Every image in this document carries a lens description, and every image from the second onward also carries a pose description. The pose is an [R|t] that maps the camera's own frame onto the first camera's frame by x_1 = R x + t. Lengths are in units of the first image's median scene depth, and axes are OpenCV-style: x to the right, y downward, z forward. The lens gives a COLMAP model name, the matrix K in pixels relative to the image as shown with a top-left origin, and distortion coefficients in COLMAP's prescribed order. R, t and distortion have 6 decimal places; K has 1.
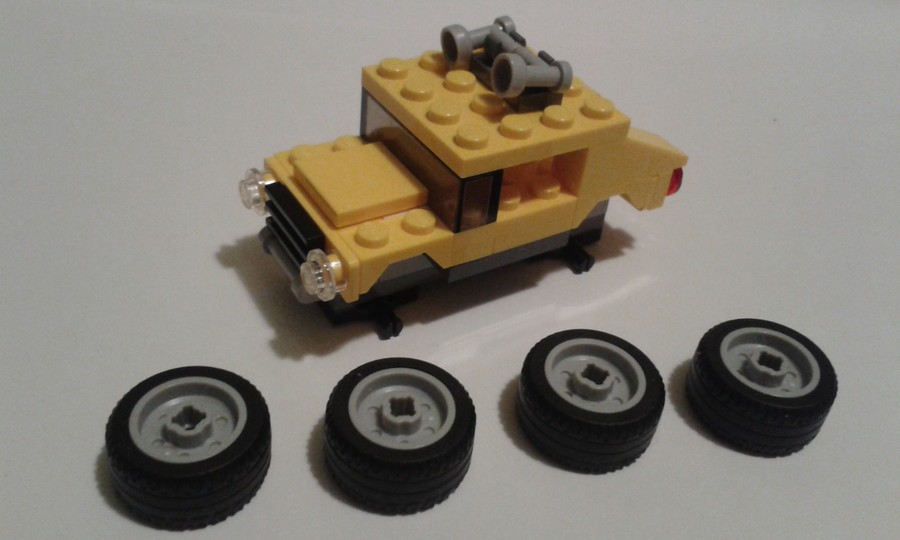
lens RADIAL K [[905.7, 0, 450.0], [0, 905.7, 270.0], [0, 0, 1]] dist [0.007457, 0.001240]
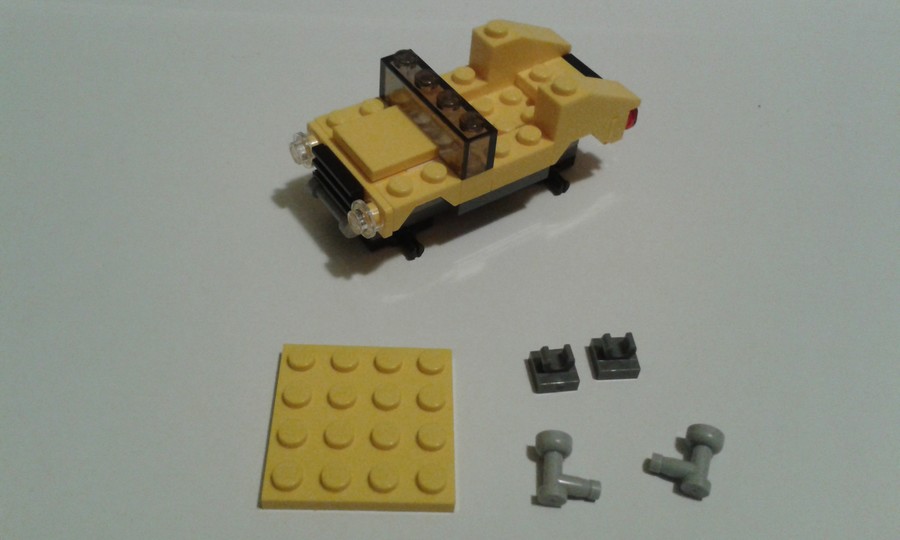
lens RADIAL K [[905.7, 0, 450.0], [0, 905.7, 270.0], [0, 0, 1]] dist [0.007457, 0.001240]
pose [[0.998442, -0.054033, 0.013912, -0.035035], [0.051063, 0.985391, 0.162475, -0.118117], [-0.022488, -0.161511, 0.986615, -0.292265]]
